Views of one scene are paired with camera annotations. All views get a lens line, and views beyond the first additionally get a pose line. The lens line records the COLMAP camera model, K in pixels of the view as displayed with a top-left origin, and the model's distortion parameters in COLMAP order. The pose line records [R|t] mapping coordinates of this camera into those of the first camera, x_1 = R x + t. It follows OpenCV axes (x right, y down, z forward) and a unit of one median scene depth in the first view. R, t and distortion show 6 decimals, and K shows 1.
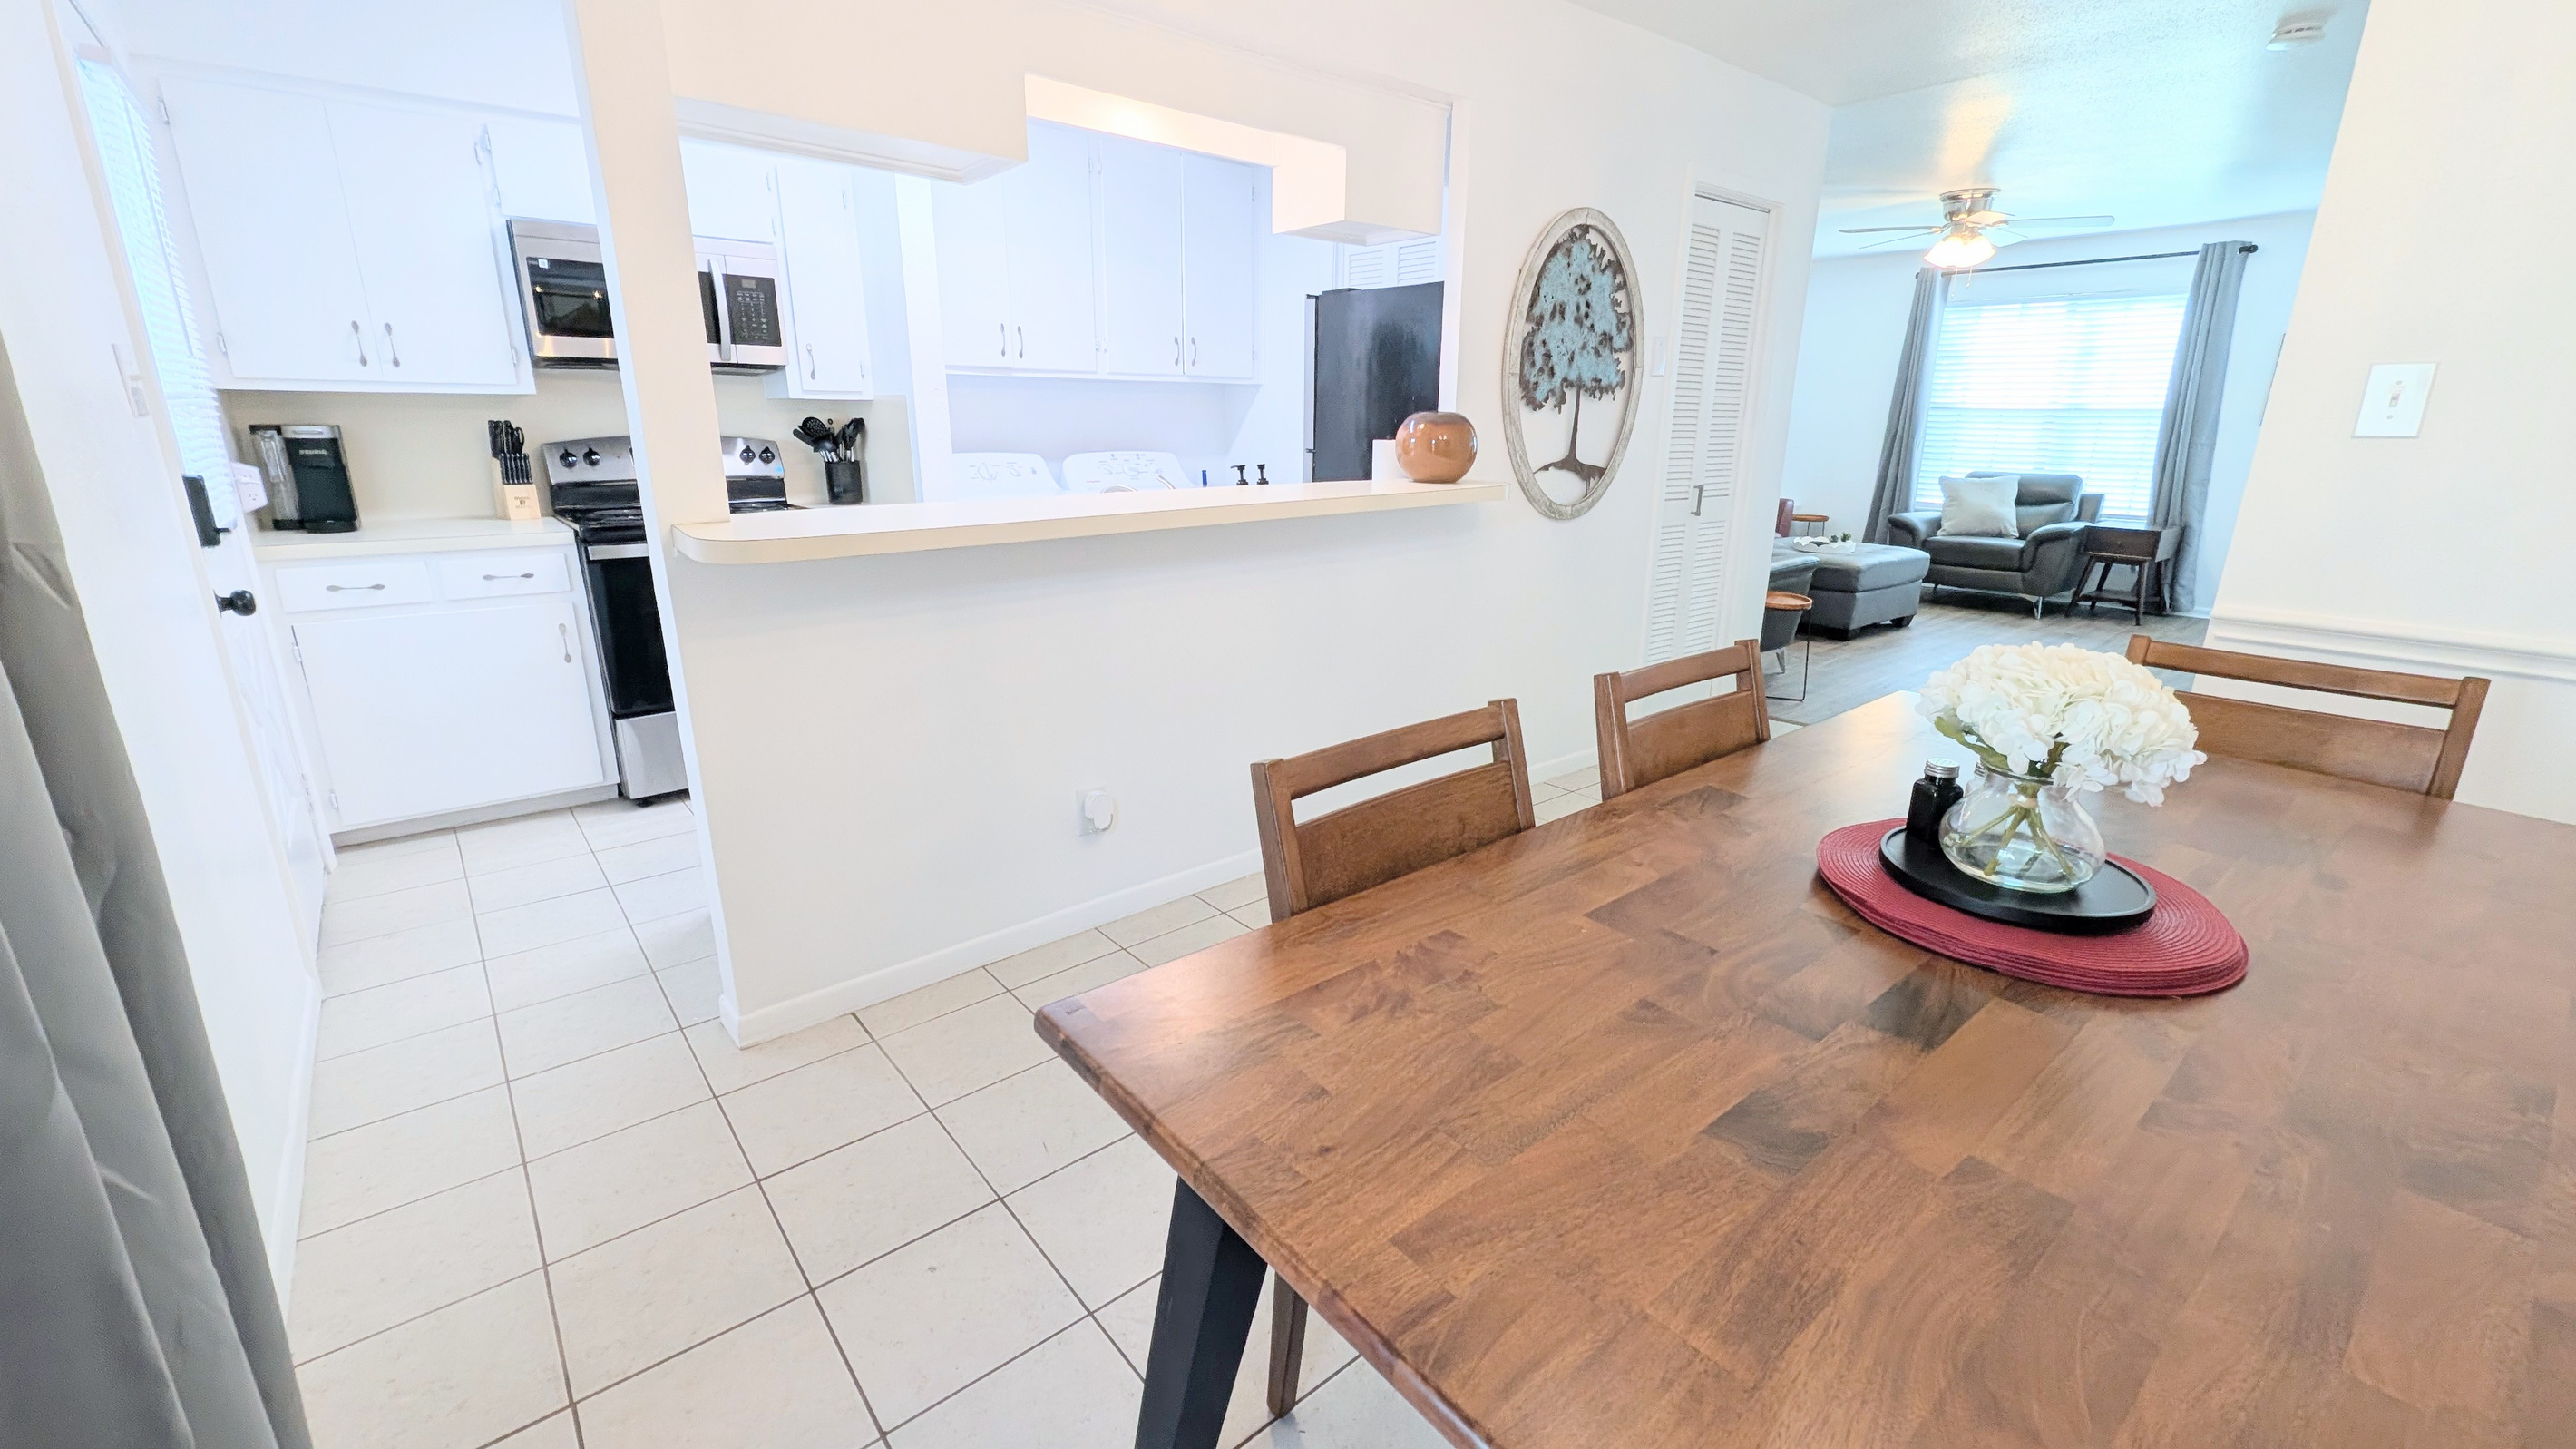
lens RADIAL K [[1049.2, 0, 1277.3], [0, 1049.2, 728.8], [0, 0, 1]] dist [0.000222, -0.001215]
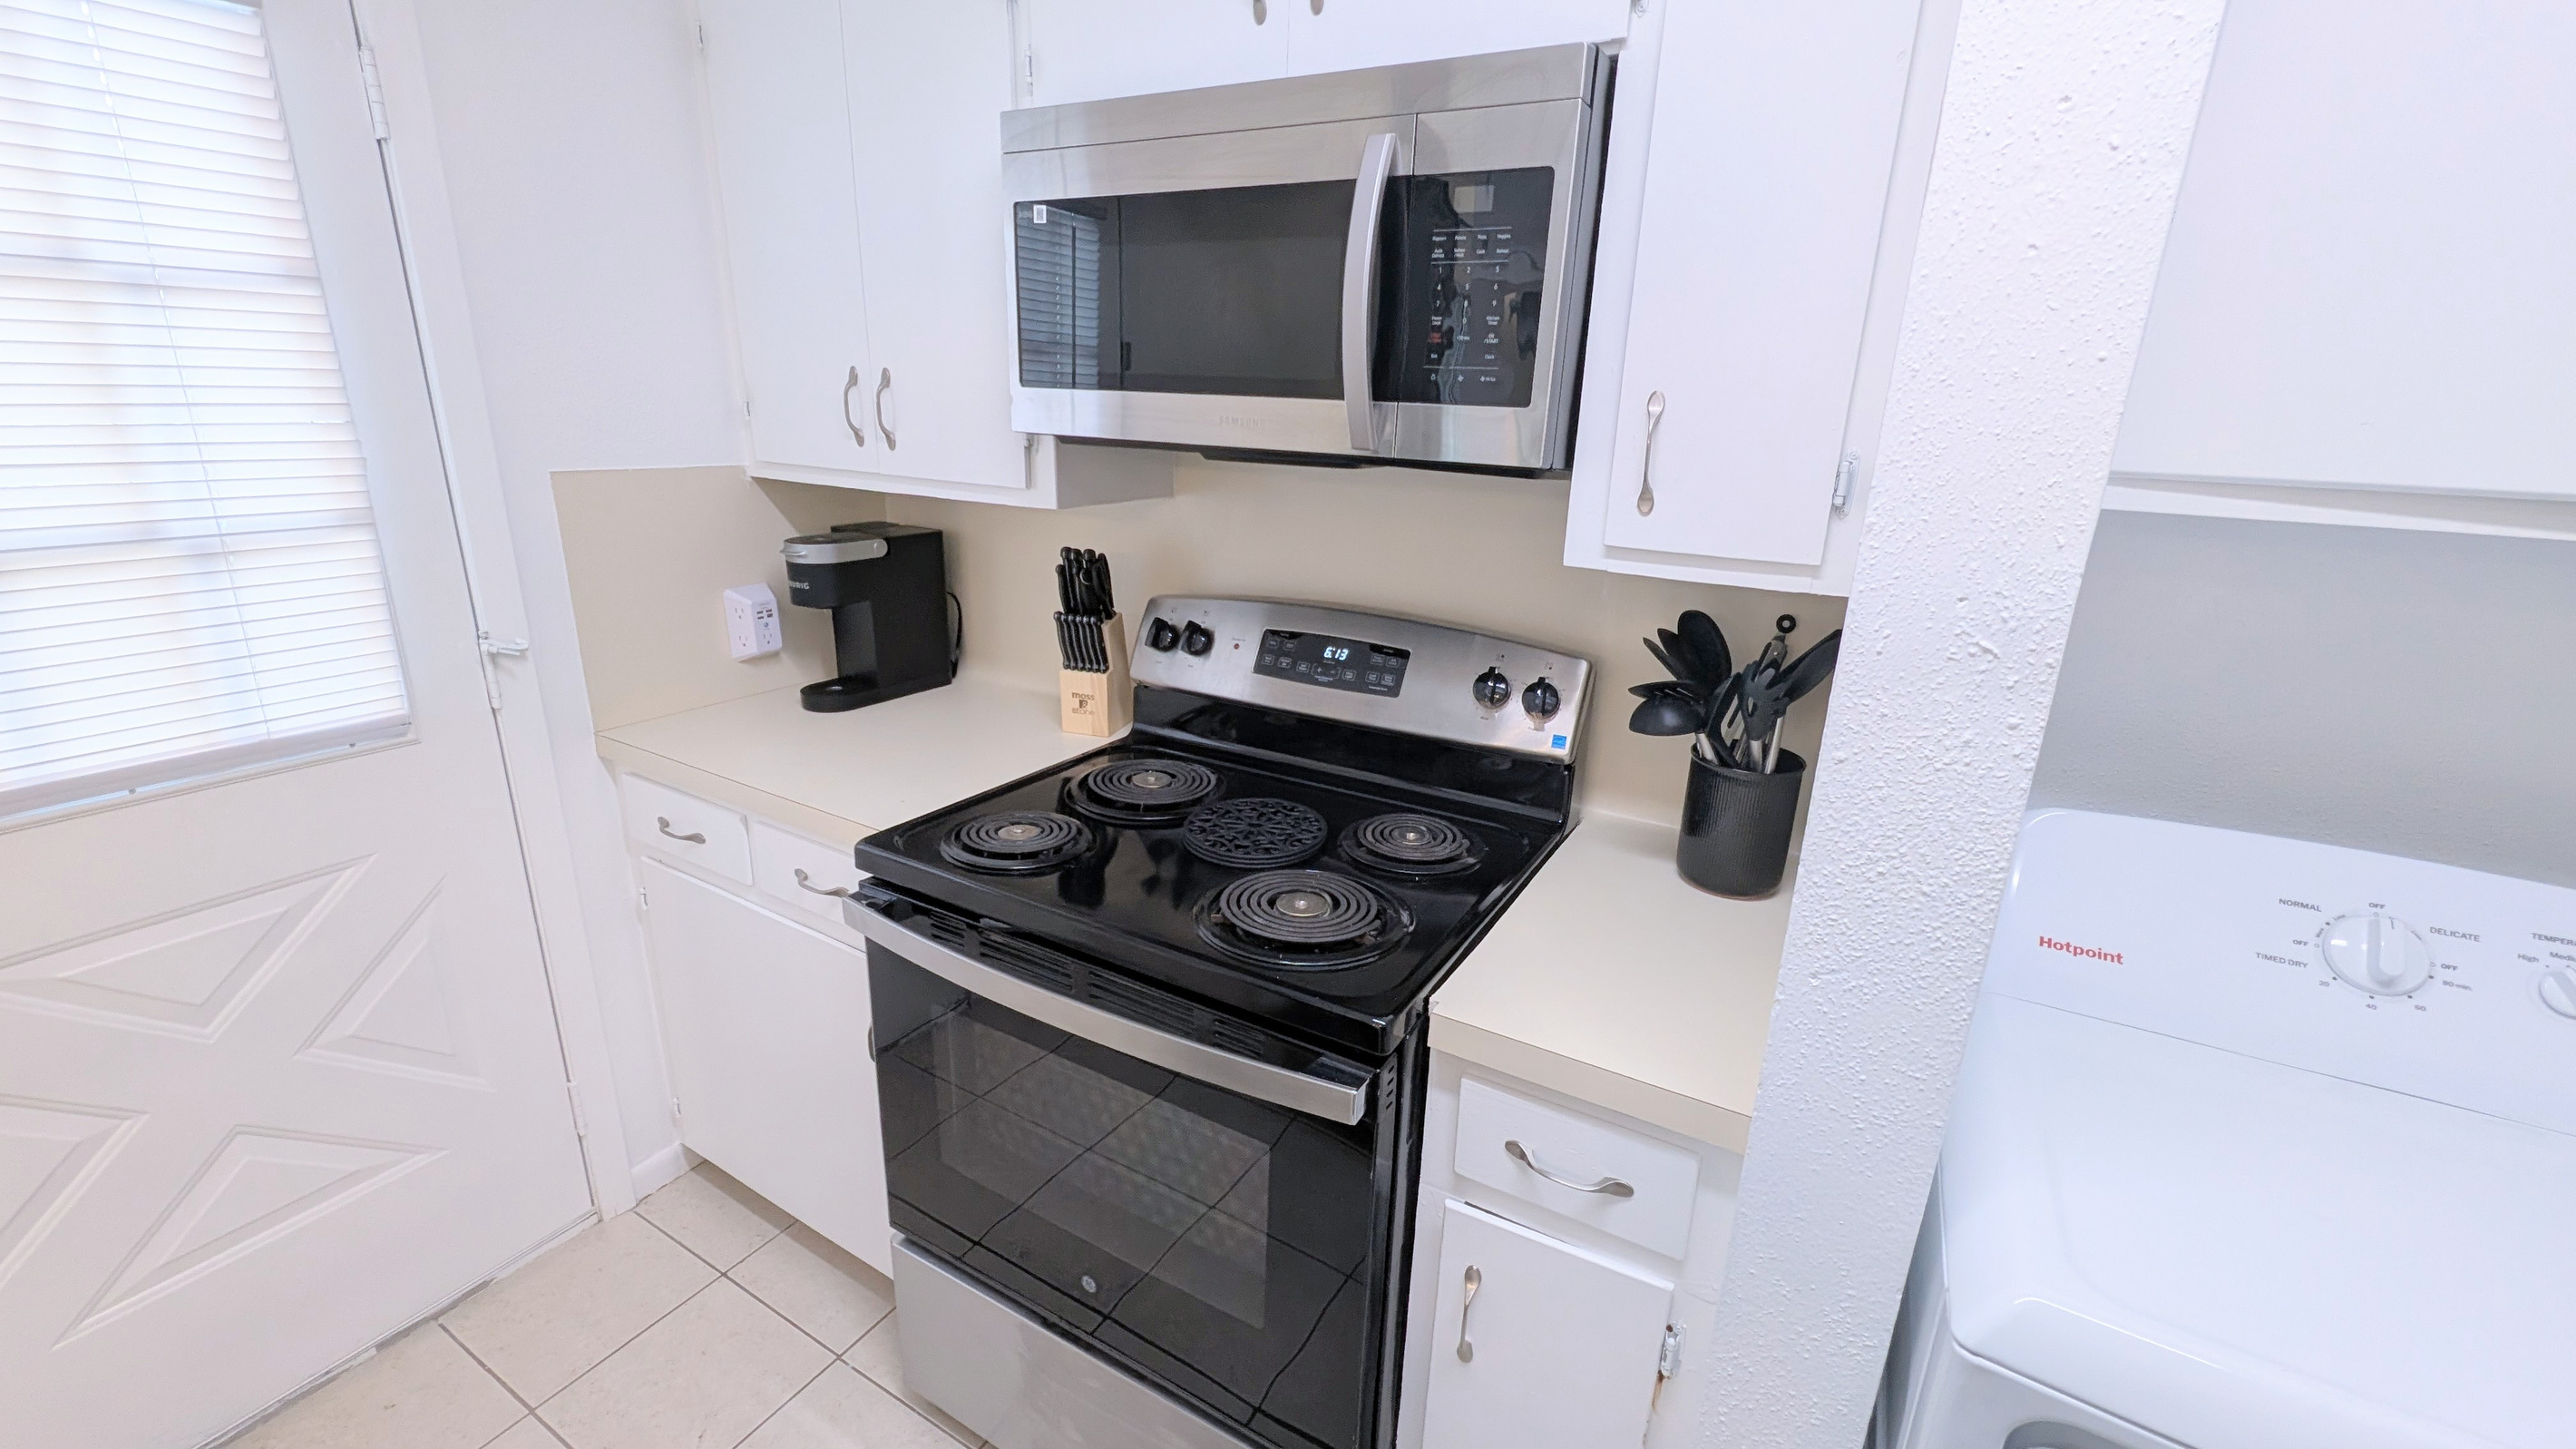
lens RADIAL K [[1049.2, 0, 1297.8], [0, 1049.2, 727.4], [0, 0, 1]] dist [0.000222, -0.001215]
pose [[0.354729, 0.285859, -0.890198, -0.223273], [-0.293375, 0.938060, 0.184323, -0.335577], [0.887749, 0.195777, 0.416621, 0.892602]]
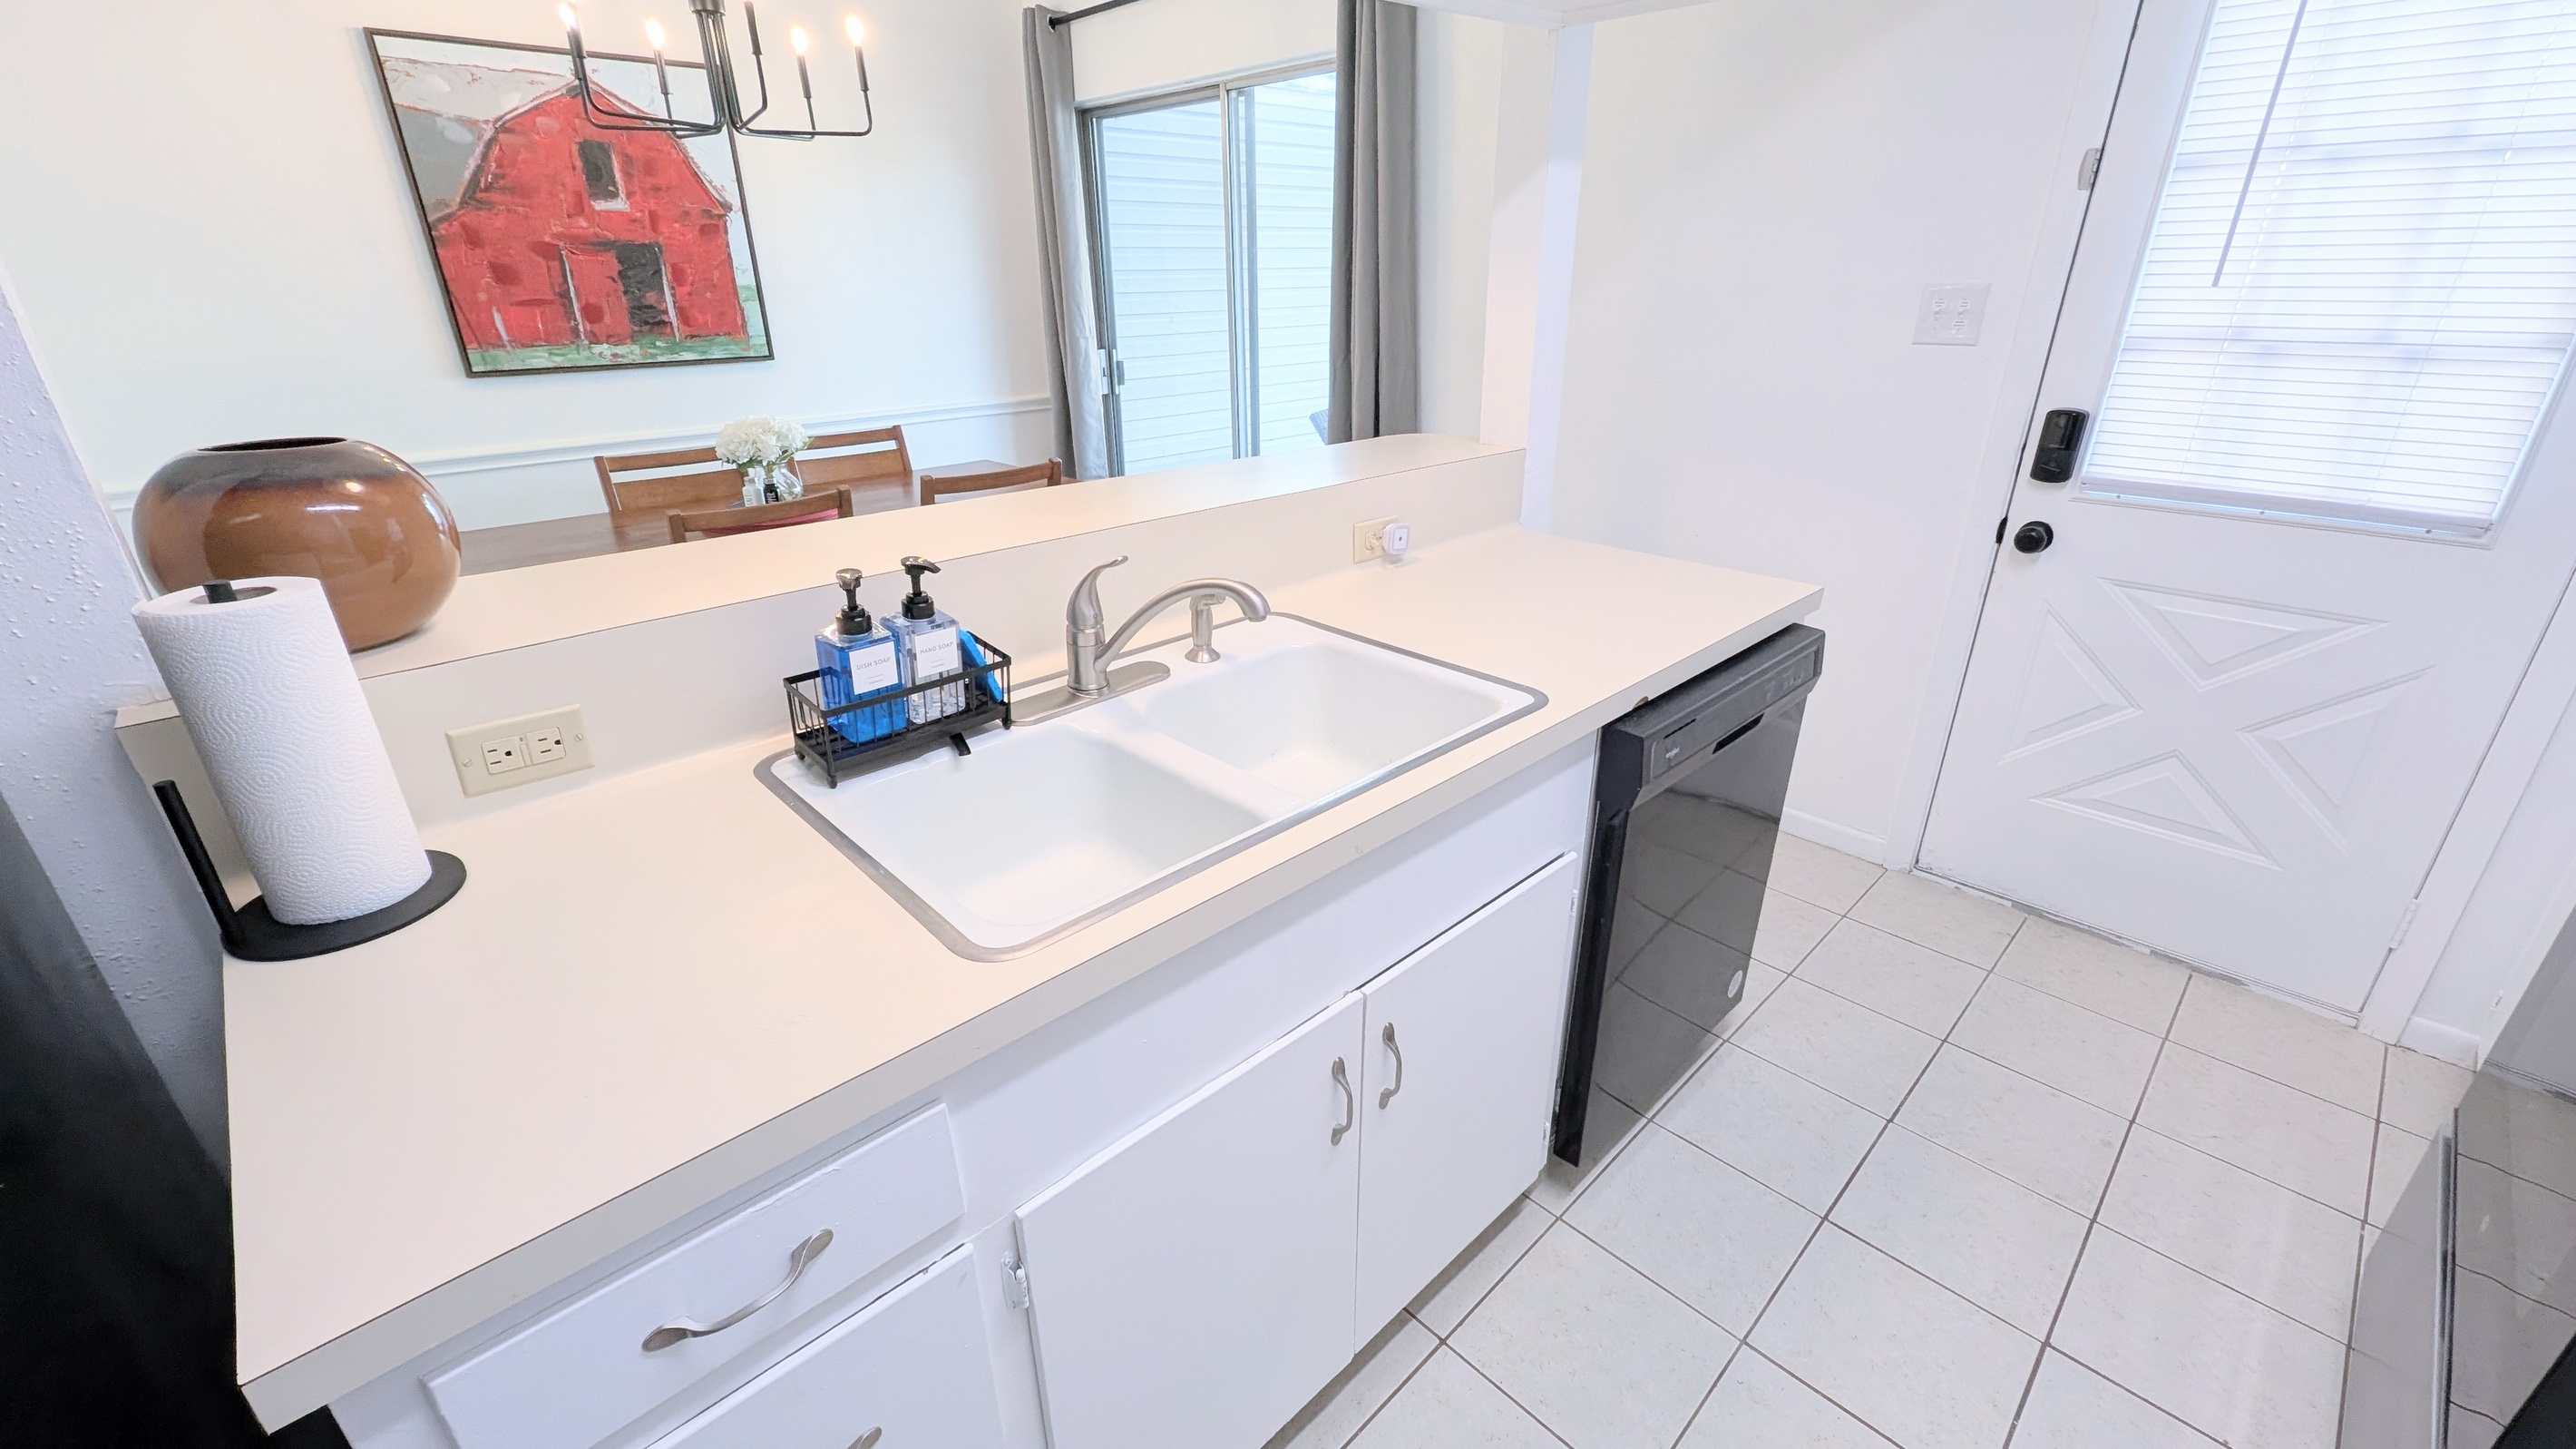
lens RADIAL K [[1049.2, 0, 1285.1], [0, 1049.2, 715.9], [0, 0, 1]] dist [0.000222, -0.001215]
pose [[-0.997774, 0.032794, -0.058063, -0.135680], [-0.011392, 0.774094, 0.632968, -0.389577], [0.065703, 0.632220, -0.771998, 1.149552]]
